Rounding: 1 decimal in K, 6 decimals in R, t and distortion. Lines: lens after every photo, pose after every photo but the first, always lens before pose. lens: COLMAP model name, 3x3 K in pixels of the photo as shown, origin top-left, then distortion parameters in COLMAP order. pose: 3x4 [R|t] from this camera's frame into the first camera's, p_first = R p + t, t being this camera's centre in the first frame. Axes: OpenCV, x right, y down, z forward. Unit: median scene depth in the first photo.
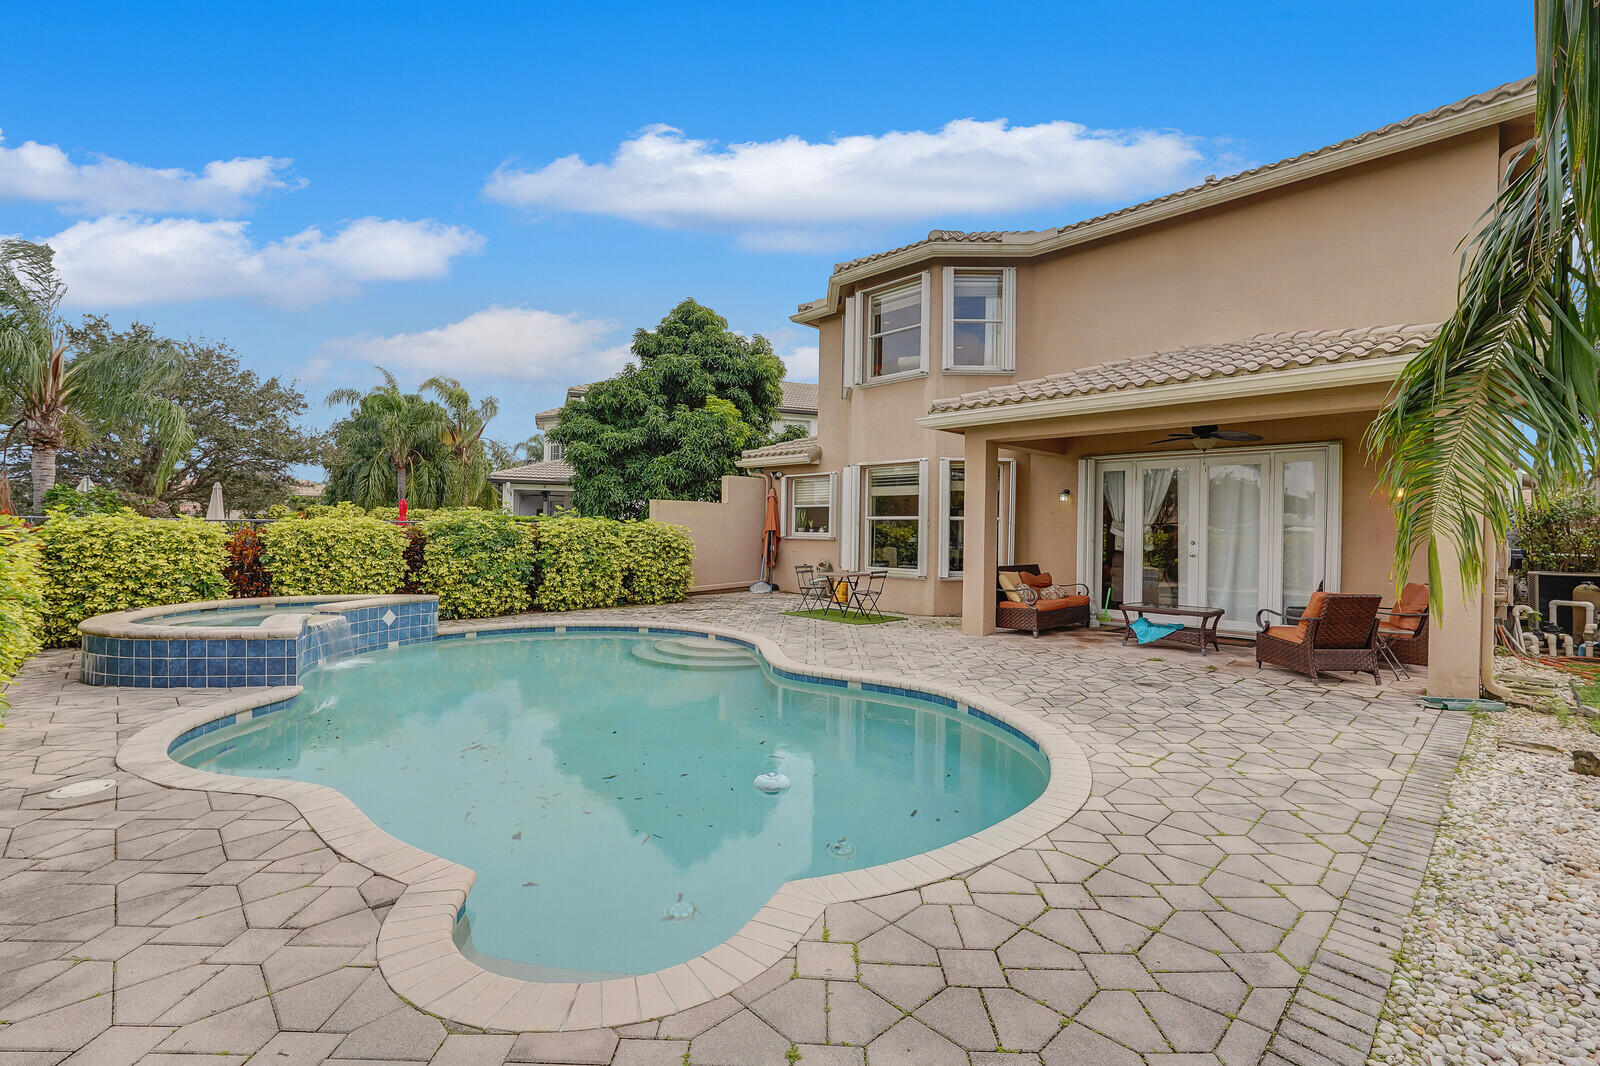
lens RADIAL K [[718.1, 0, 800.0], [0, 718.1, 533.0], [0, 0, 1]] dist [-0.003318, 0.000366]
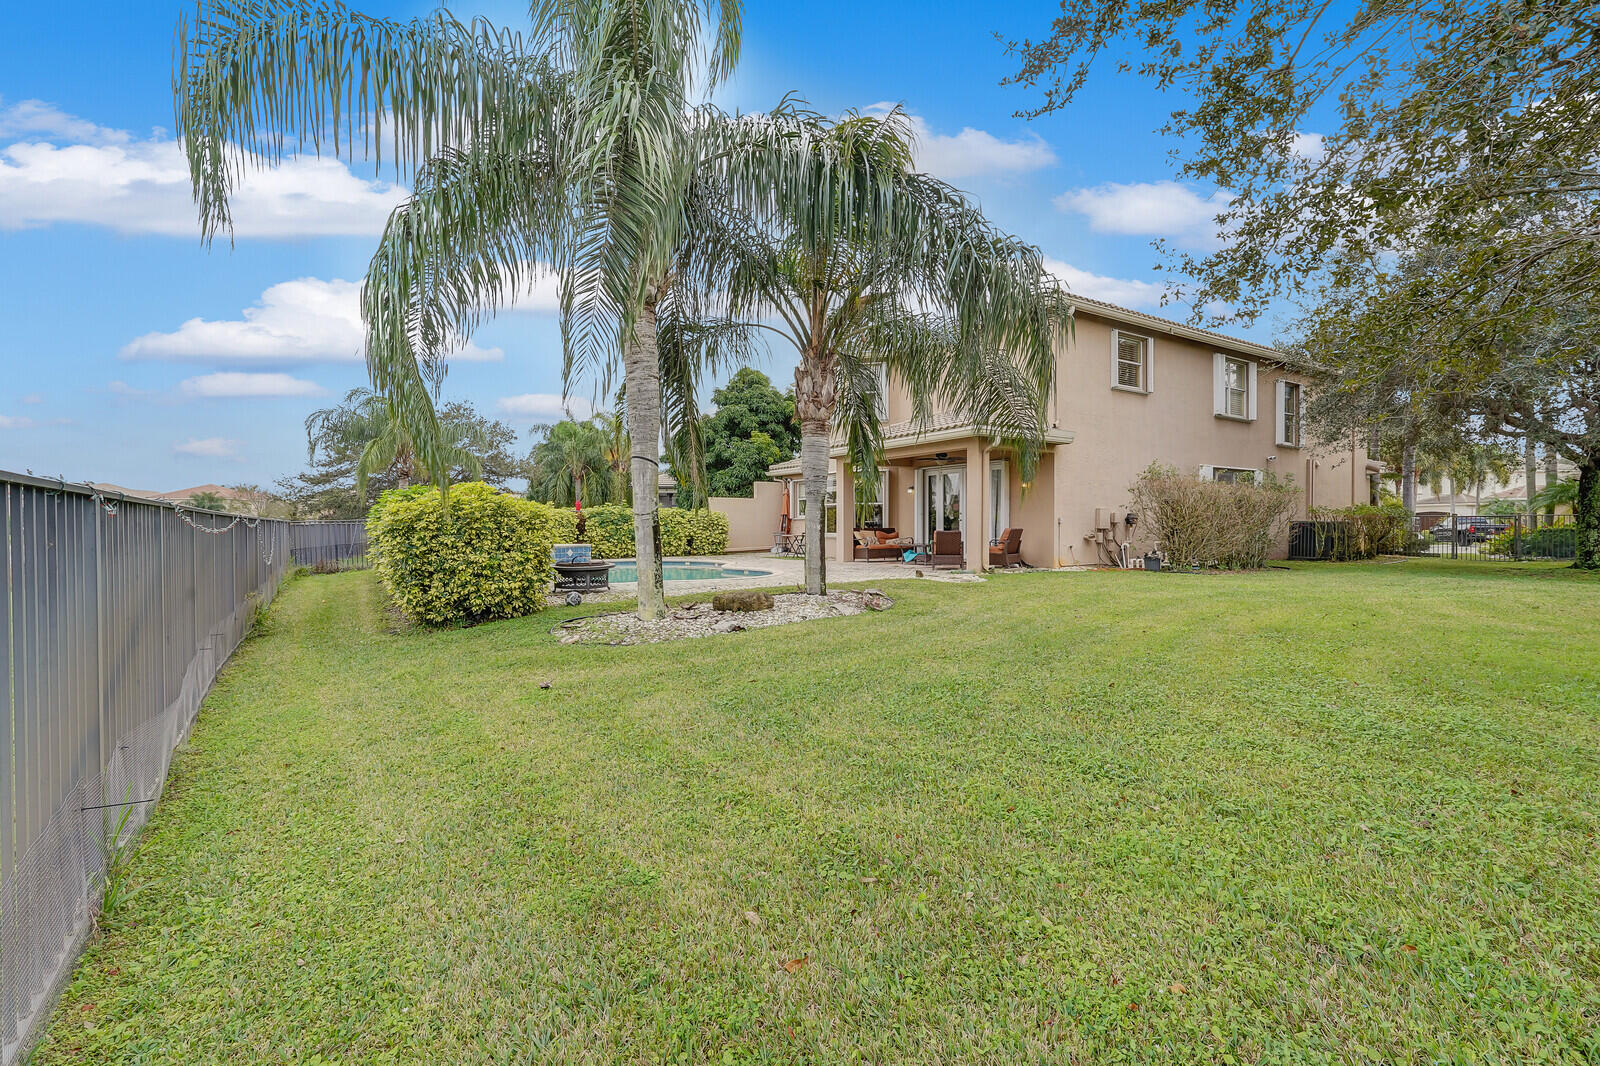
lens RADIAL K [[727.0, 0, 800.0], [0, 727.0, 533.0], [0, 0, 1]] dist [0.000373, 0.000113]
pose [[0.976896, -0.012755, -0.213333, 0.341061], [0.013600, 0.999904, 0.002494, 0.034010], [0.213281, -0.005338, 0.976976, -0.591740]]
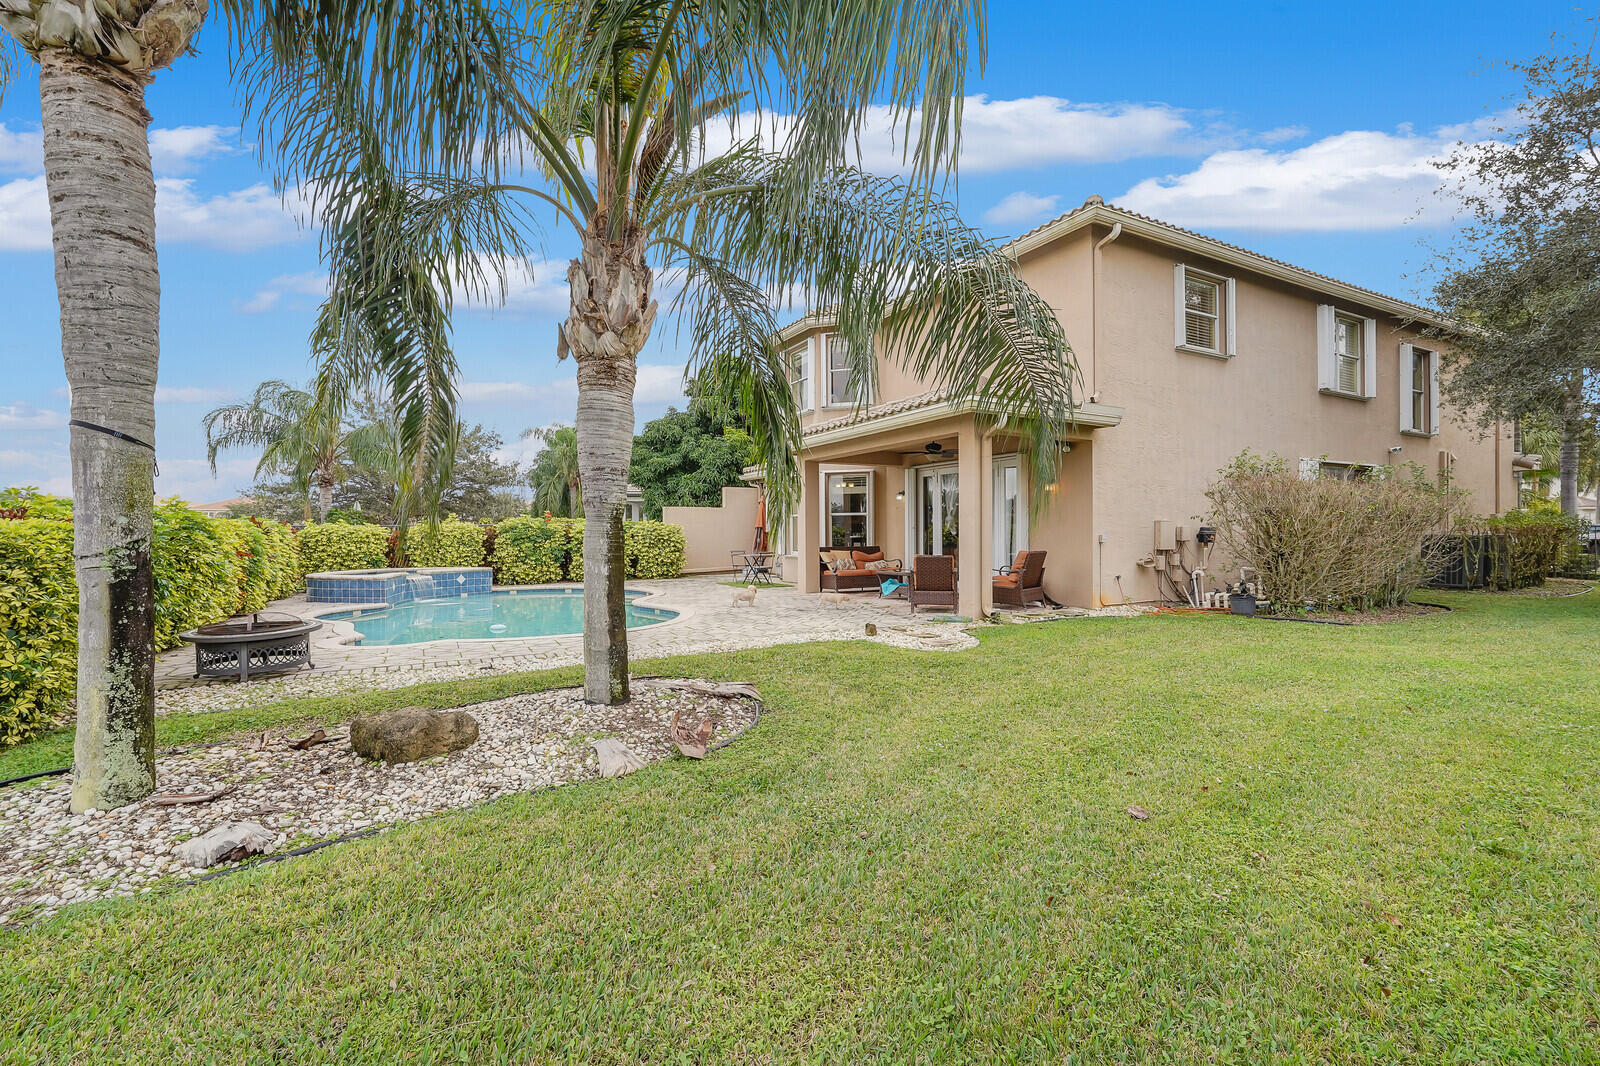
lens RADIAL K [[718.1, 0, 800.0], [0, 718.1, 533.0], [0, 0, 1]] dist [-0.003318, 0.000366]
pose [[0.962023, -0.018385, -0.272350, 0.390189], [0.016942, 0.999827, -0.007651, 0.018437], [0.272444, 0.002746, 0.962168, -0.254644]]
